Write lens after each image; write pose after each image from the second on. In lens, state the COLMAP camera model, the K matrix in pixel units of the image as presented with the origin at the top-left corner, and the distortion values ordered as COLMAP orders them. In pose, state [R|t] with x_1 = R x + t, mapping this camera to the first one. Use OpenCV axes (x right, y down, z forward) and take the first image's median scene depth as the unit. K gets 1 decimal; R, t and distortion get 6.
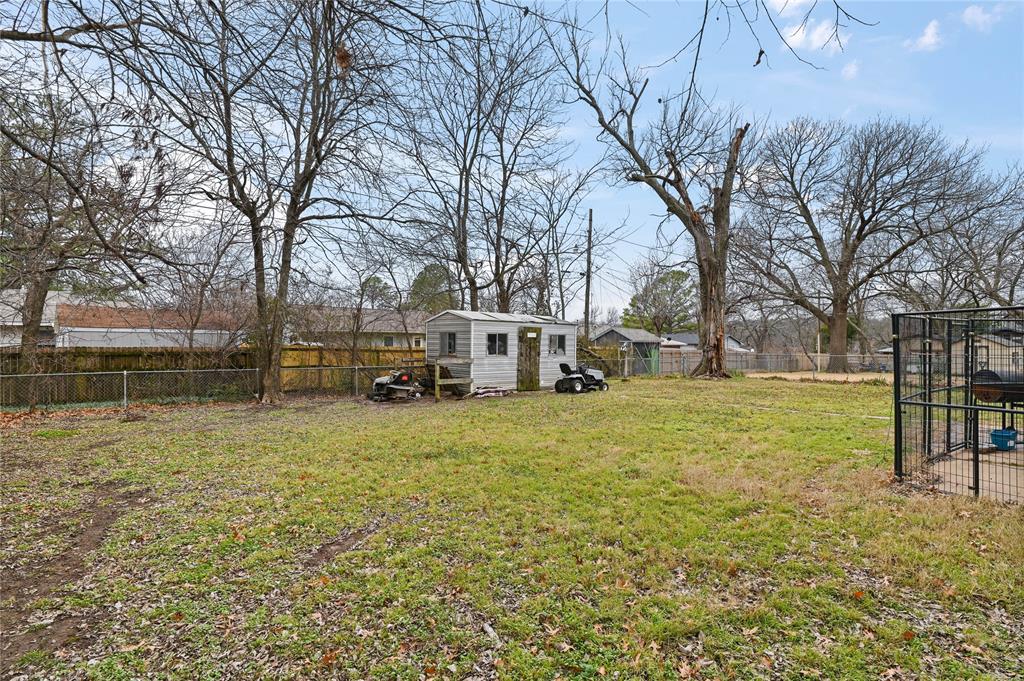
lens RADIAL K [[505.8, 0, 514.1], [0, 505.8, 331.3], [0, 0, 1]] dist [0.000083, -0.000111]
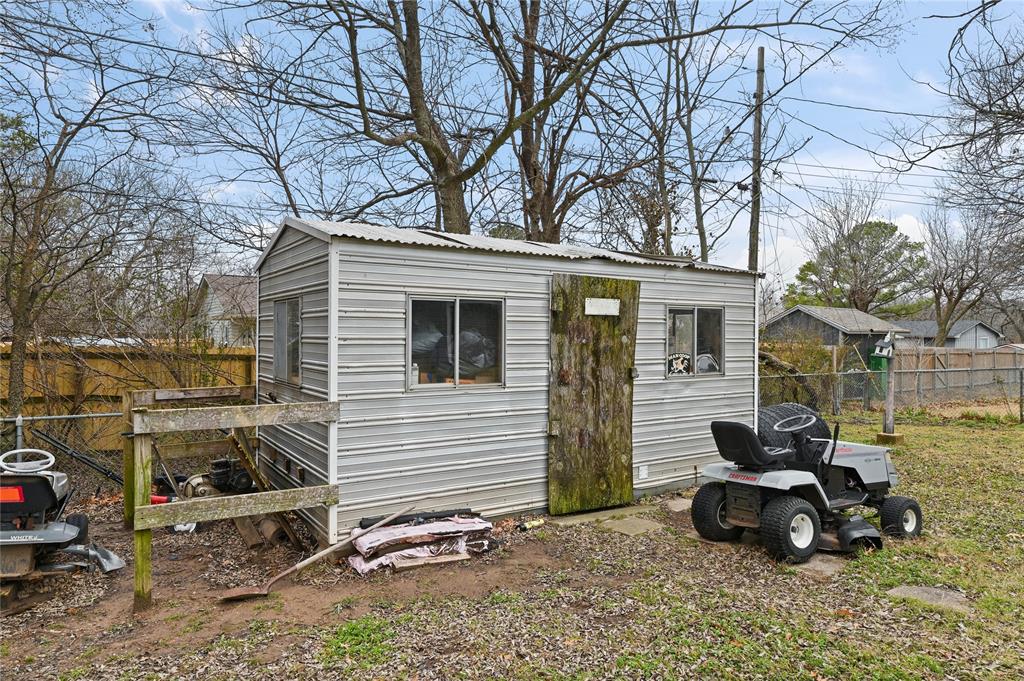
lens RADIAL K [[667.1, 0, 512.0], [0, 667.1, 340.5], [0, 0, 1]] dist [0.005893, 0.000717]
pose [[0.986685, -0.004611, -0.162580, 0.045547], [0.009002, 0.999614, 0.026281, 0.015815], [0.162396, -0.027395, 0.986345, 0.636313]]
